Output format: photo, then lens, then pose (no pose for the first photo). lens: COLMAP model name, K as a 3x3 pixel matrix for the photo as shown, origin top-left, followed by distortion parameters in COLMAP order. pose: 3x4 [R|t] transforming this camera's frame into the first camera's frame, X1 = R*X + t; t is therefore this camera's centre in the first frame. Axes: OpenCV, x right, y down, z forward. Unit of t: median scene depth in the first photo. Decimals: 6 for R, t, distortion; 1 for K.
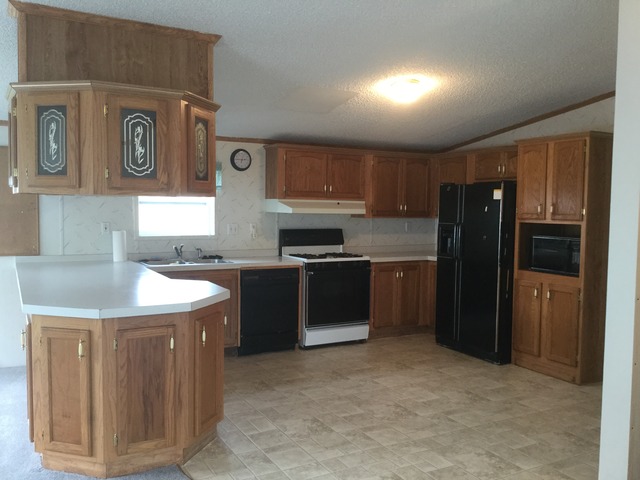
lens RADIAL K [[578.9, 0, 318.3], [0, 578.9, 239.6], [0, 0, 1]] dist [0.092198, -0.160528]
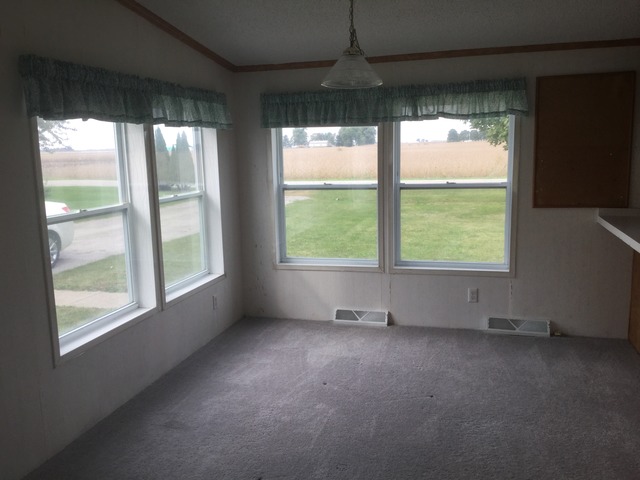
lens RADIAL K [[578.9, 0, 315.2], [0, 578.9, 238.8], [0, 0, 1]] dist [0.092198, -0.160528]
pose [[0.716616, 0.080975, -0.692751, -0.374480], [-0.006970, 0.994020, 0.108980, -0.025796], [0.697433, -0.073268, 0.712895, 0.216186]]
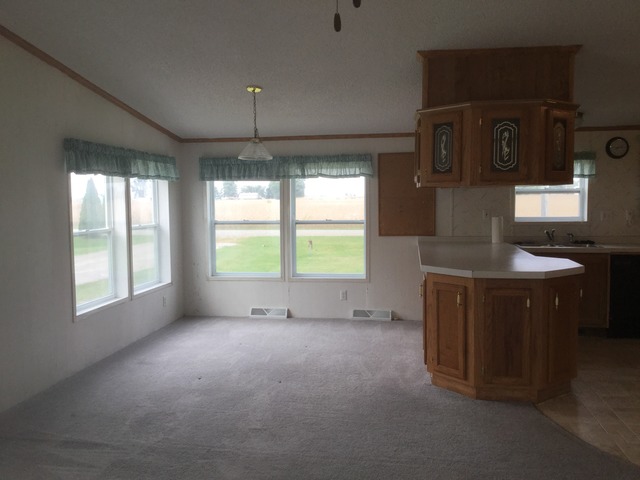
lens RADIAL K [[578.9, 0, 316.6], [0, 578.9, 241.9], [0, 0, 1]] dist [0.092198, -0.160528]
pose [[0.795783, 0.027890, -0.604939, 0.138379], [-0.017436, 0.999580, 0.023148, 0.025241], [0.605331, -0.007873, 0.795935, -0.263341]]
